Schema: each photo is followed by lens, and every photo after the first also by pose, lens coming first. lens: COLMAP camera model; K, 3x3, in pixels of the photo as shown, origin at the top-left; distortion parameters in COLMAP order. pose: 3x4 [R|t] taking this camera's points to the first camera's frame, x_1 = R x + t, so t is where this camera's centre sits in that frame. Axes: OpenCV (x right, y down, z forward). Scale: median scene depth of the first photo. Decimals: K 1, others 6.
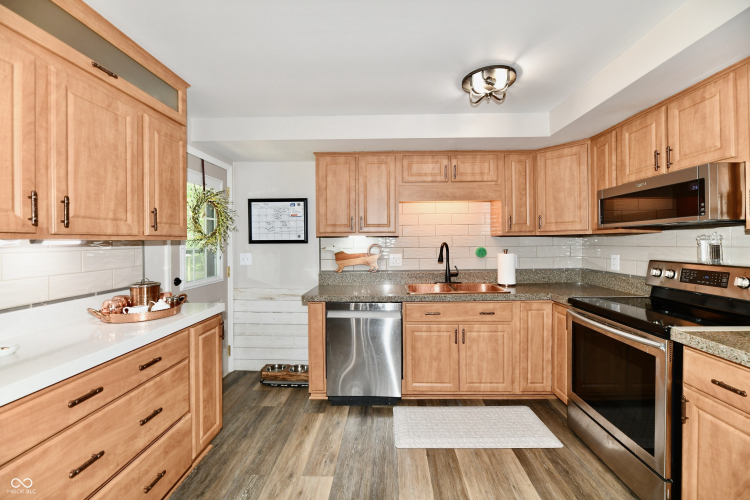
lens RADIAL K [[307.4, 0, 378.5], [0, 307.4, 241.9], [0, 0, 1]] dist [-0.000407, -0.003254]
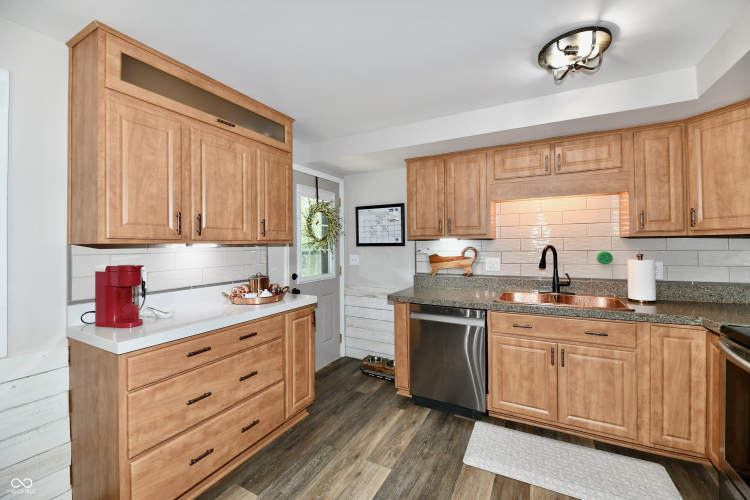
lens RADIAL K [[305.7, 0, 378.9], [0, 305.7, 242.2], [0, 0, 1]] dist [0.000597, -0.003546]
pose [[0.897613, -0.003594, -0.440770, 0.192230], [0.000489, 0.999974, -0.007158, -0.001582], [0.440784, 0.006209, 0.897592, 0.029612]]
